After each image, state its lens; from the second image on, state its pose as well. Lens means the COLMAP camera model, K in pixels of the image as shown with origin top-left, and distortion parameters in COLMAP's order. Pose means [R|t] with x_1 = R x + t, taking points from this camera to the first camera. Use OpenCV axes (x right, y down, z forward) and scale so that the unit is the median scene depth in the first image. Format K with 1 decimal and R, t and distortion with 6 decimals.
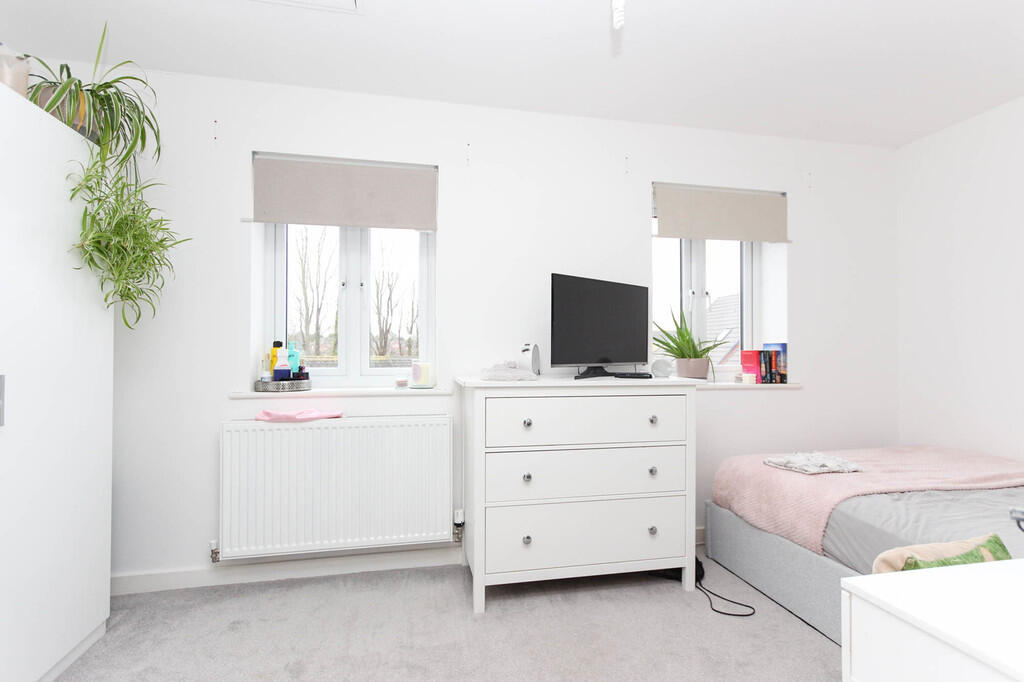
lens RADIAL K [[471.4, 0, 511.2], [0, 471.4, 343.0], [0, 0, 1]] dist [0.001594, 0.000287]
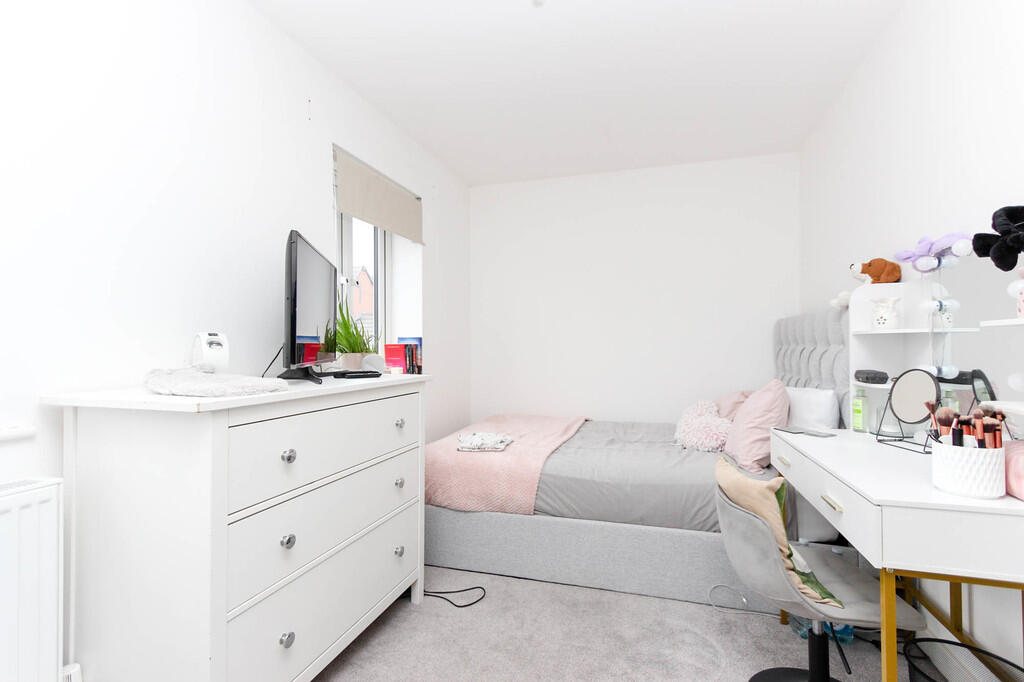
lens RADIAL K [[471.4, 0, 510.8], [0, 471.4, 341.7], [0, 0, 1]] dist [0.001594, 0.000287]
pose [[0.485507, 0.004487, 0.874221, -0.308678], [-0.011889, 0.999928, 0.001470, 0.007187], [-0.874152, -0.011107, 0.485526, 0.349962]]
